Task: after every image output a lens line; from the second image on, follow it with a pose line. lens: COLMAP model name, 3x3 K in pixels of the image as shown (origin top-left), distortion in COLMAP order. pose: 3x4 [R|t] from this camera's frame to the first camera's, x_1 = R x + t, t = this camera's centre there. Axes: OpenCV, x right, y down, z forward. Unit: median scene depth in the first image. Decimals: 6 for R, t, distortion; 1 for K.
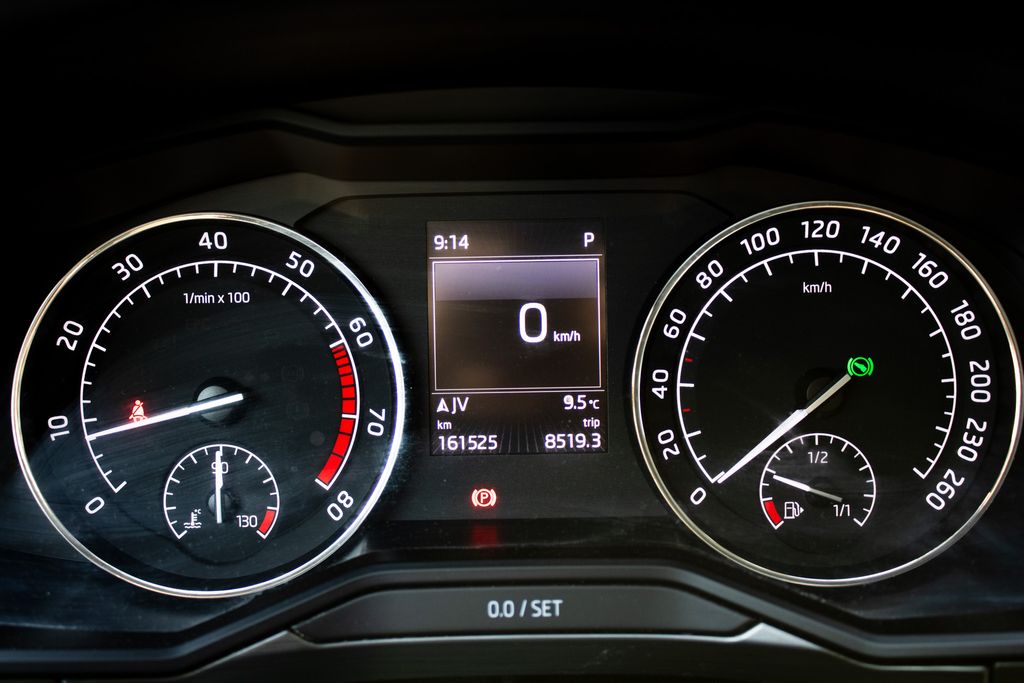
lens RADIAL K [[1365.9, 0, 507.9], [0, 1365.9, 342.5], [0, 0, 1]] dist [-0.057154, 0.000000]
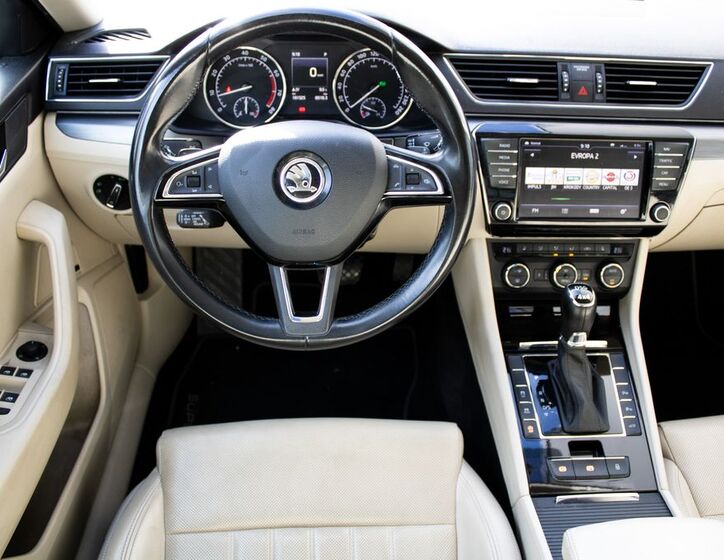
lens RADIAL K [[685.9, 0, 363.3], [0, 685.9, 277.0], [0, 0, 1]] dist [-0.120927, 0.000000]
pose [[0.998104, 0.013495, 0.060053, 0.060403], [-0.028923, 0.964072, 0.264063, 0.044143], [-0.054331, -0.265300, 0.962634, -1.448140]]
